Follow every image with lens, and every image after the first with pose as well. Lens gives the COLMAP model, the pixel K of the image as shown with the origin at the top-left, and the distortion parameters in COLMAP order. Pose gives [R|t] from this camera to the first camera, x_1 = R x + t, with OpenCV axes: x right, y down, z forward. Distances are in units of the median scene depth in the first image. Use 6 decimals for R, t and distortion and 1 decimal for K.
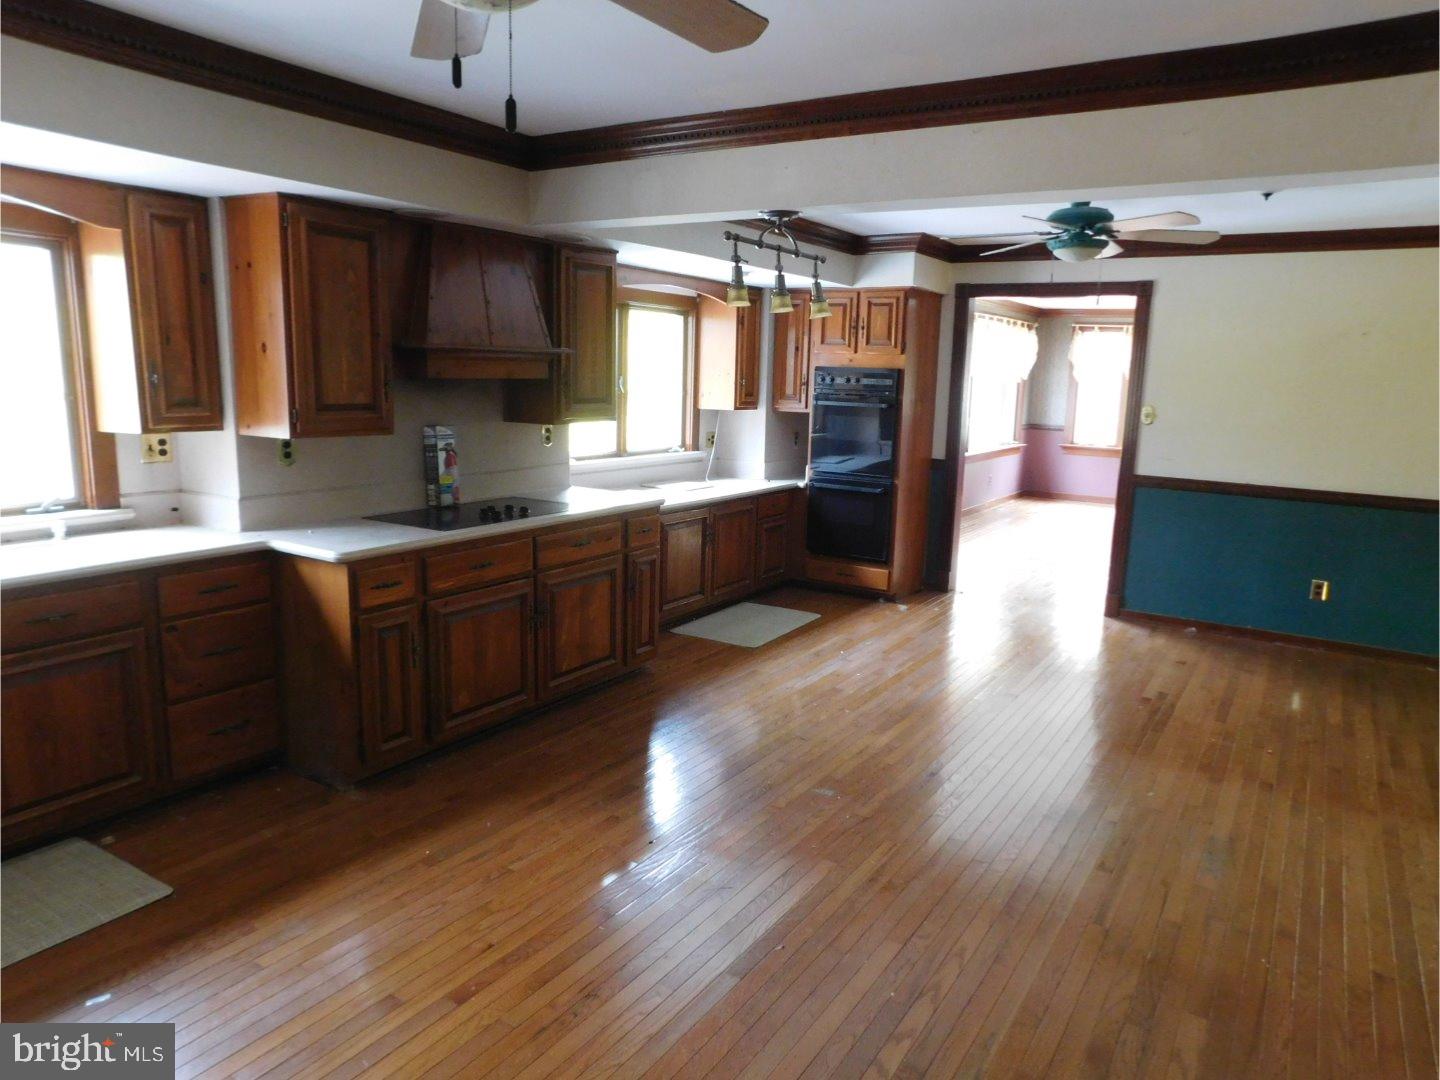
lens RADIAL K [[963.6, 0, 722.3], [0, 963.6, 529.2], [0, 0, 1]] dist [-0.000013, 0.000268]
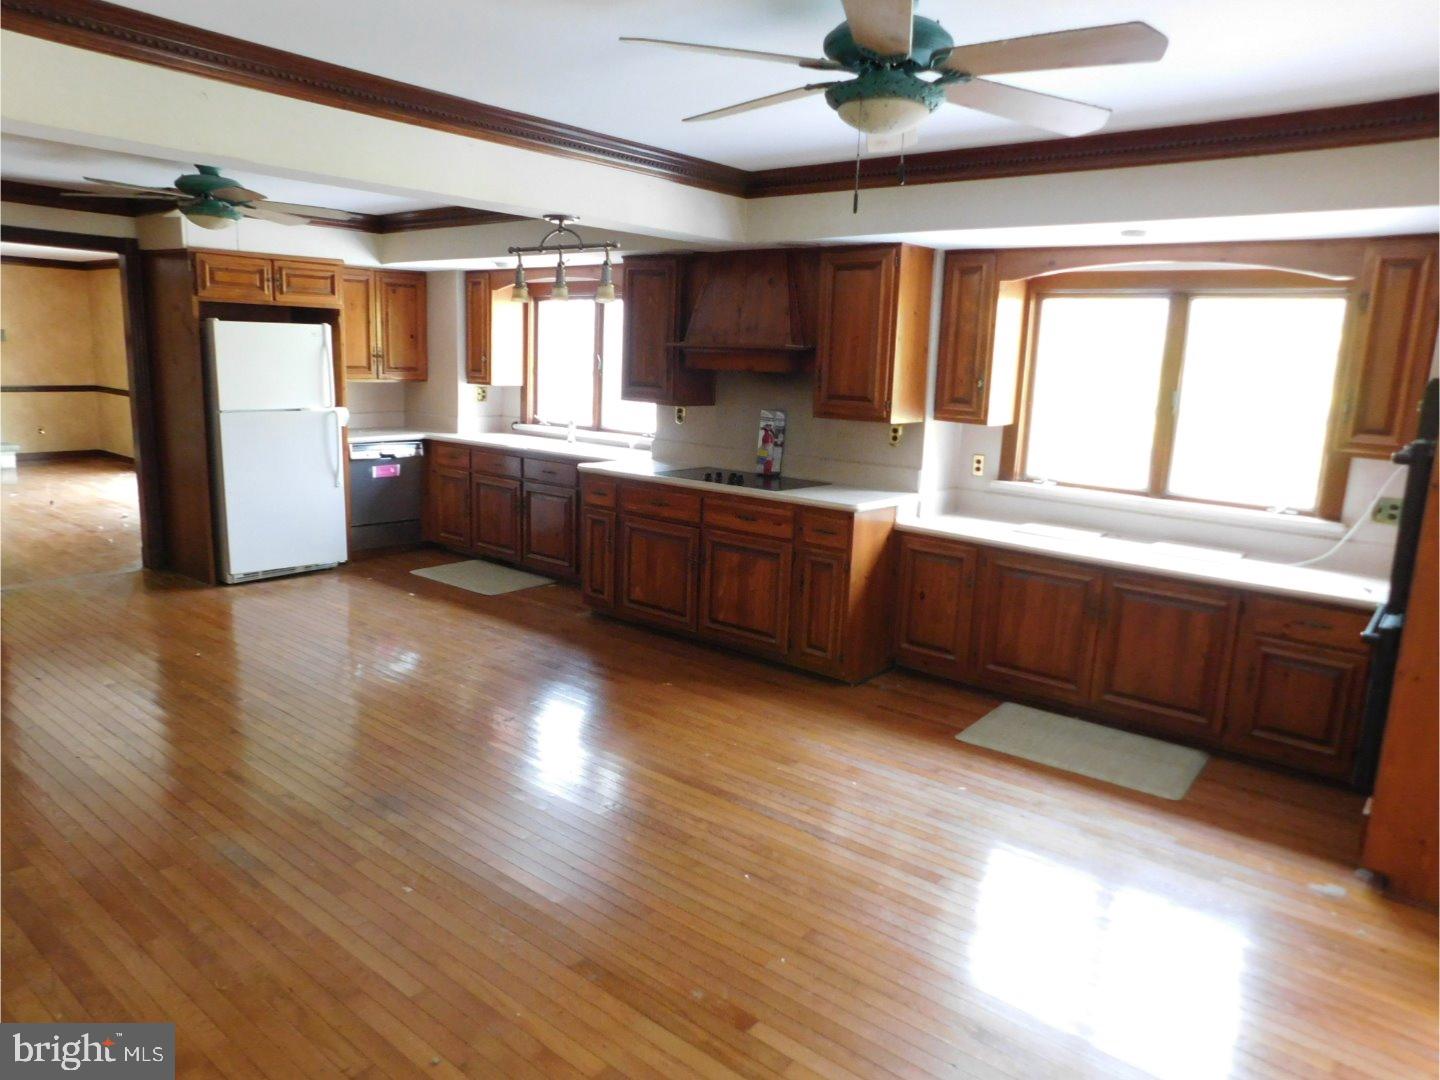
lens RADIAL K [[963.6, 0, 721.1], [0, 963.6, 552.7], [0, 0, 1]] dist [-0.000013, 0.000268]
pose [[-0.104676, 0.169111, -0.980023, 0.923577], [-0.208910, 0.959710, 0.187919, -0.144393], [0.972317, 0.224407, -0.065129, 1.012062]]
